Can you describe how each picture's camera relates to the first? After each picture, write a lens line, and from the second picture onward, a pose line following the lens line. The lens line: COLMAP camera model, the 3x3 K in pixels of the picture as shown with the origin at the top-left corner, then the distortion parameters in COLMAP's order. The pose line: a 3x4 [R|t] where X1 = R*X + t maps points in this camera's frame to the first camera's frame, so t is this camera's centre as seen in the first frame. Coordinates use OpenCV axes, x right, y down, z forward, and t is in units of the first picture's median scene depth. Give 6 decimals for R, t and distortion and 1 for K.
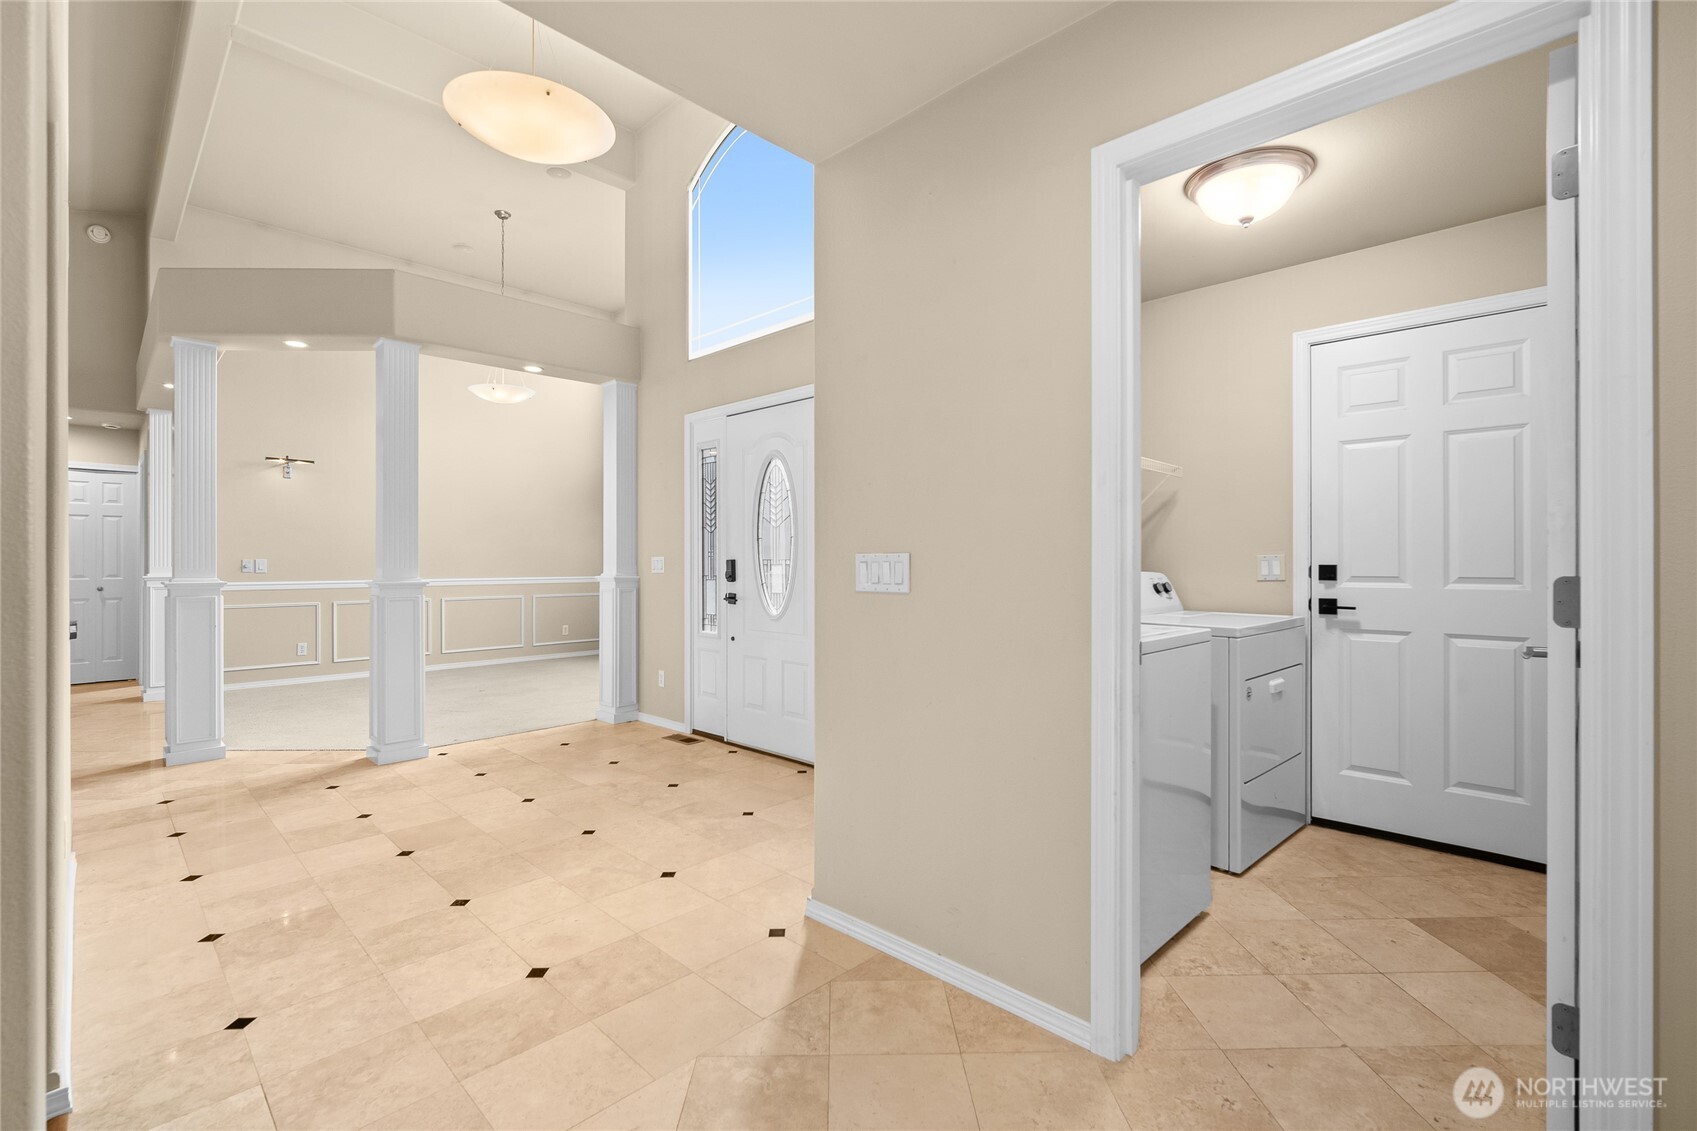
lens RADIAL K [[744.3, 0, 852.3], [0, 744.3, 561.2], [0, 0, 1]] dist [-0.013016, 0.006478]
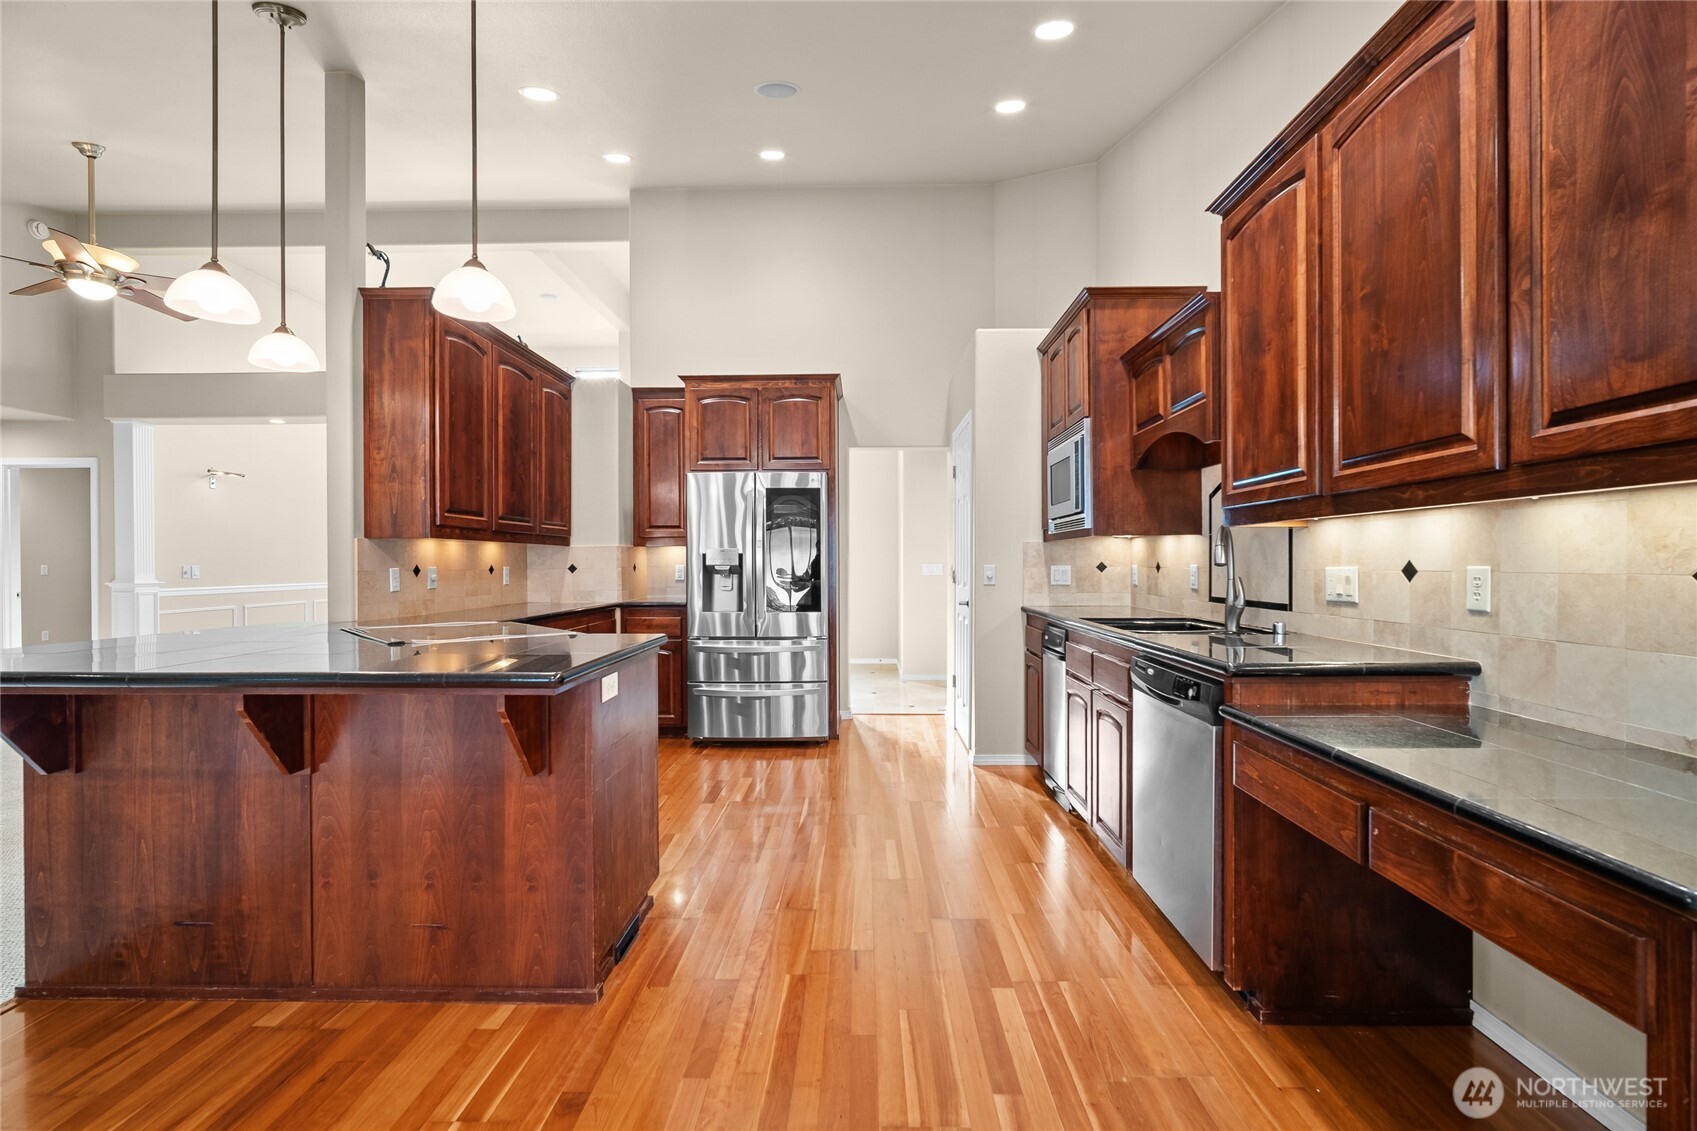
lens RADIAL K [[741.6, 0, 851.8], [0, 741.6, 567.4], [0, 0, 1]] dist [-0.015342, 0.006187]
pose [[0.733300, -0.005759, 0.679881, -1.216926], [0.001859, 0.999977, 0.006466, -0.007798], [-0.679903, -0.003477, 0.733294, -0.593350]]
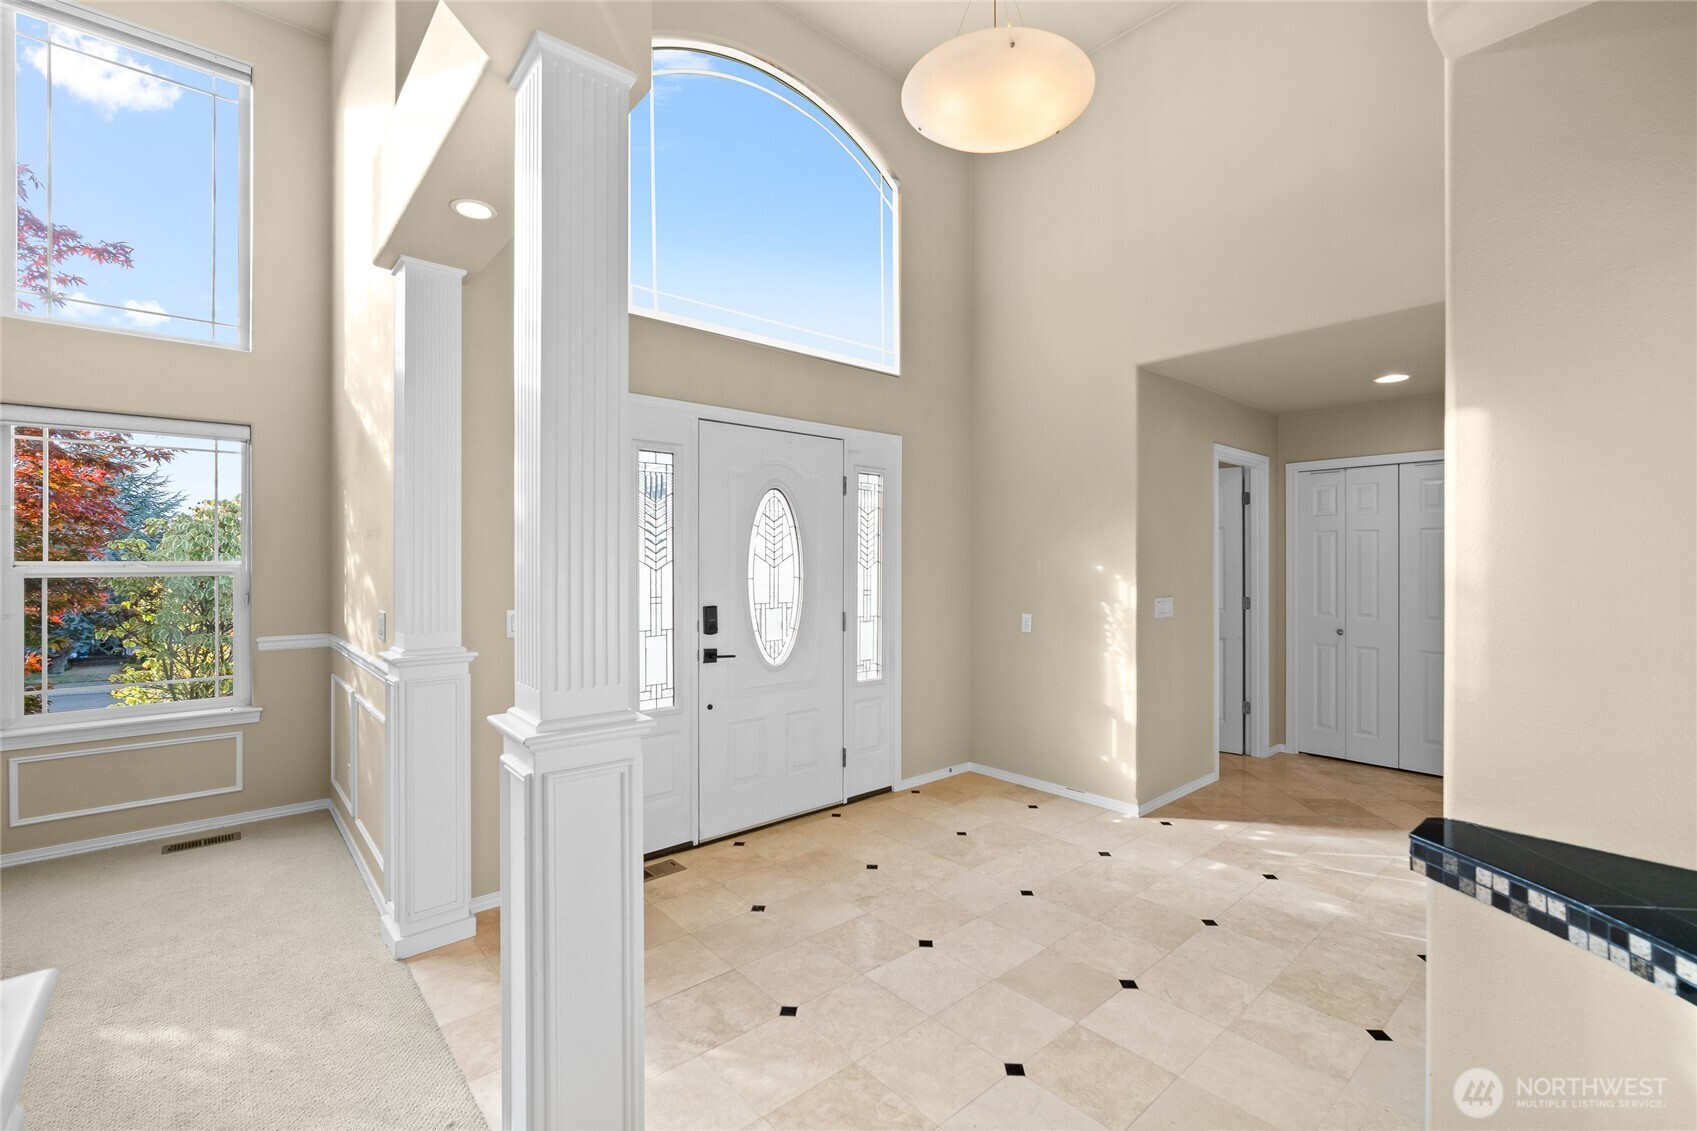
lens RADIAL K [[737.6, 0, 849.3], [0, 737.6, 562.2], [0, 0, 1]] dist [-0.014808, 0.005509]
pose [[0.086400, 0.000115, 0.996260, -0.918225], [-0.000066, 1.000000, -0.000110, -0.047557], [-0.996260, -0.000056, 0.086400, 0.788264]]
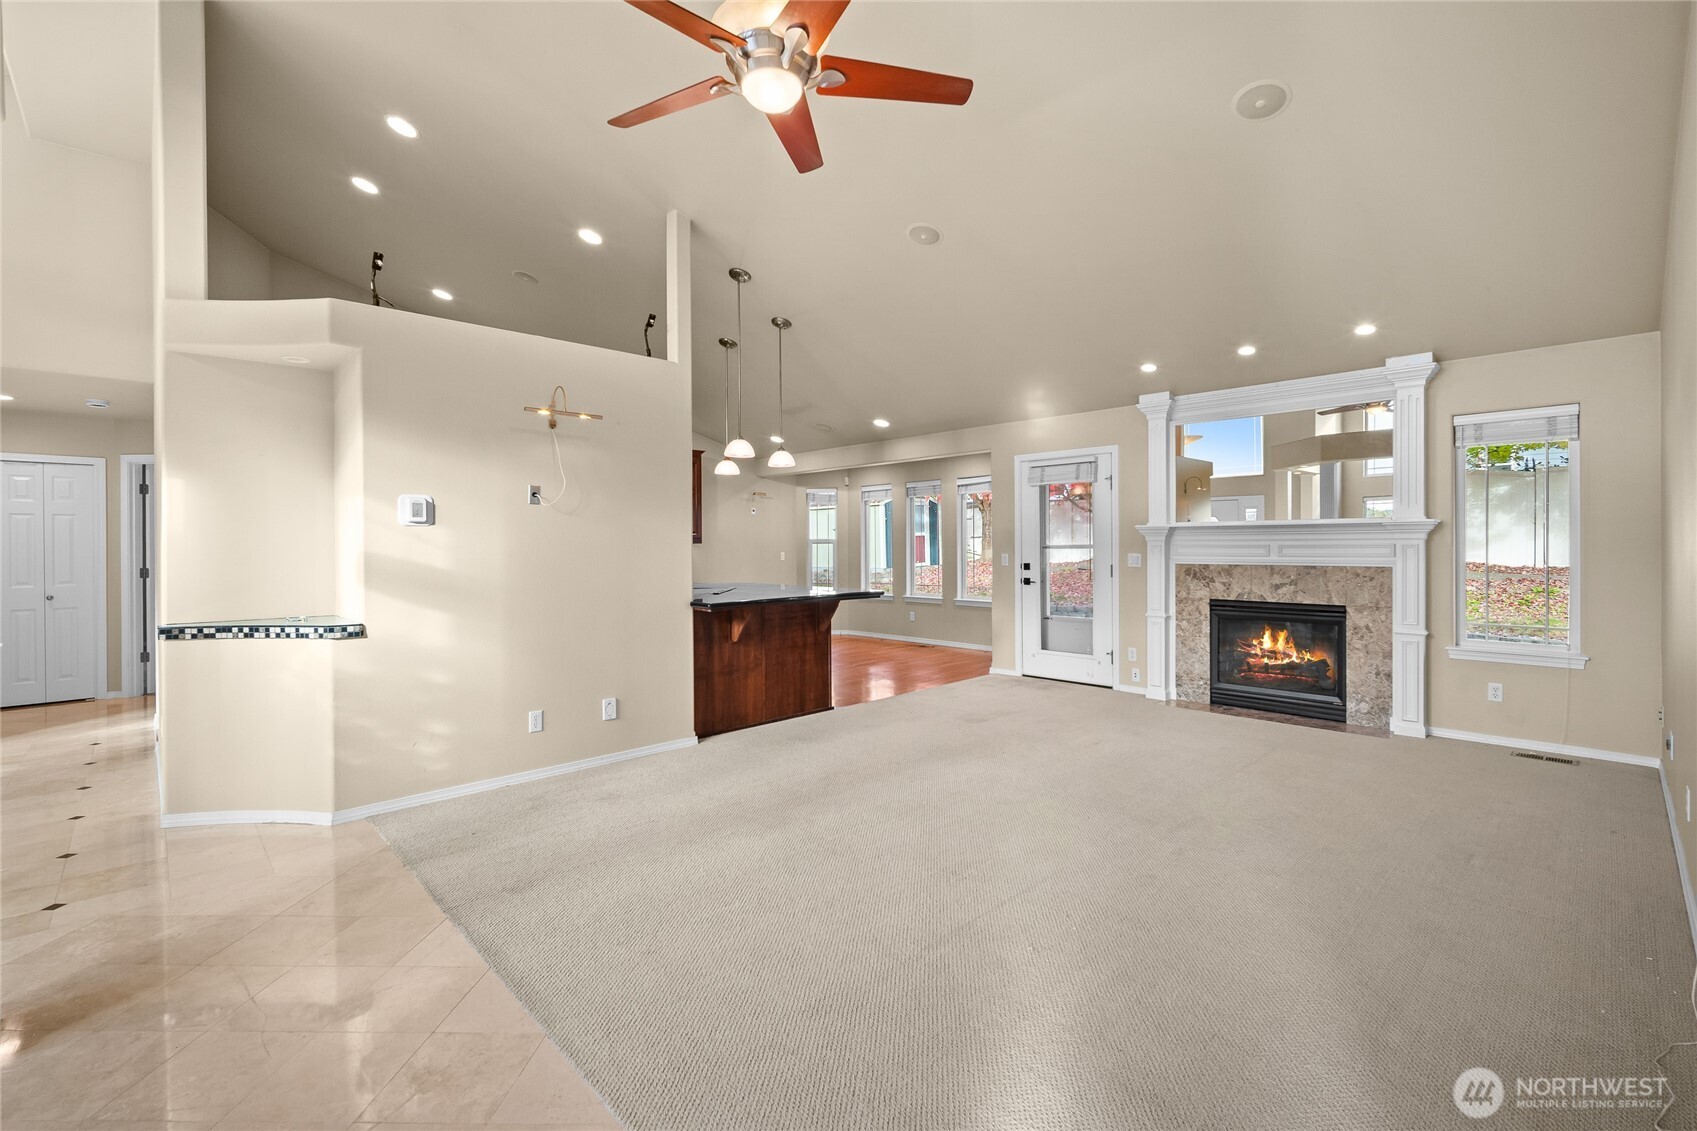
lens RADIAL K [[745.3, 0, 848.5], [0, 745.3, 547.2], [0, 0, 1]] dist [-0.014848, 0.006474]
pose [[-0.999063, 0.007809, 0.042560, -1.366150], [0.007944, 0.999964, 0.003008, -0.027917], [-0.042535, 0.003344, -0.999089, 1.323690]]
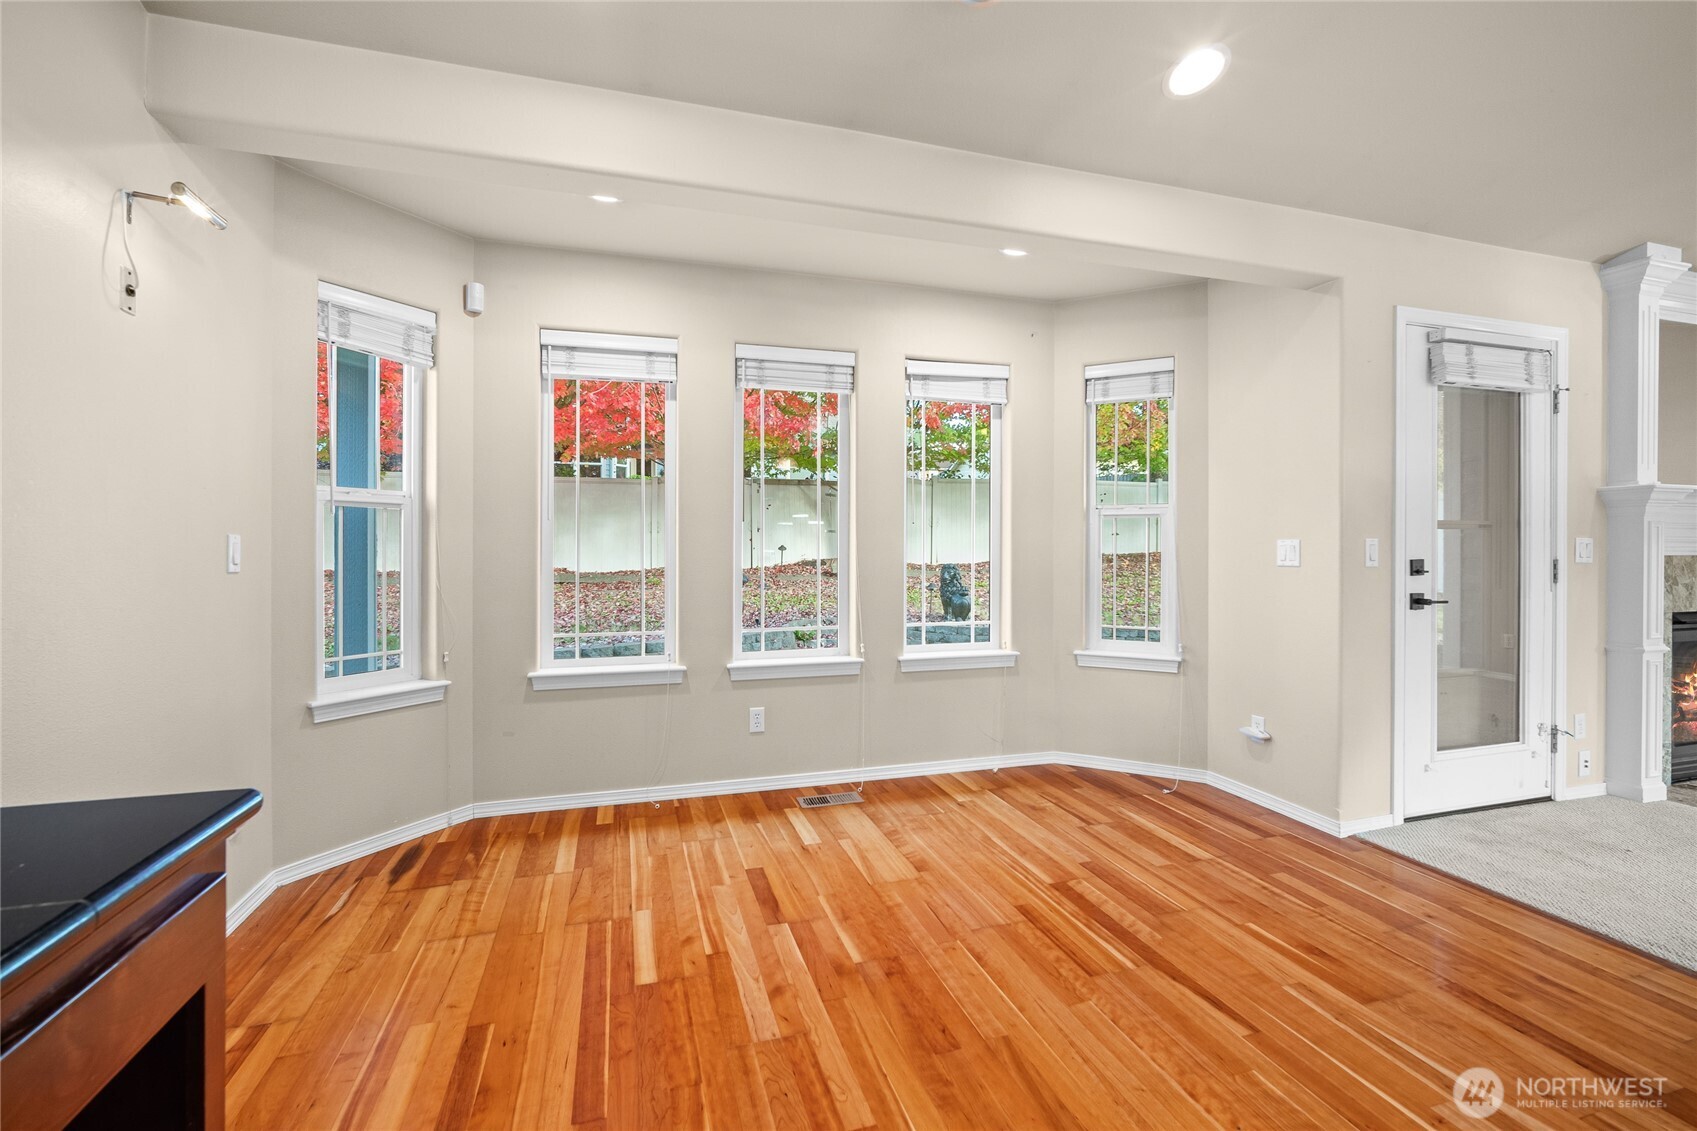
lens RADIAL K [[744.1, 0, 848.1], [0, 744.1, 546.6], [0, 0, 1]] dist [-0.014468, 0.005795]
pose [[-0.486931, -0.000419, -0.873440, -0.841997], [-0.000175, 1.000000, -0.000381, 0.001164], [0.873441, -0.000033, -0.486931, -0.344955]]
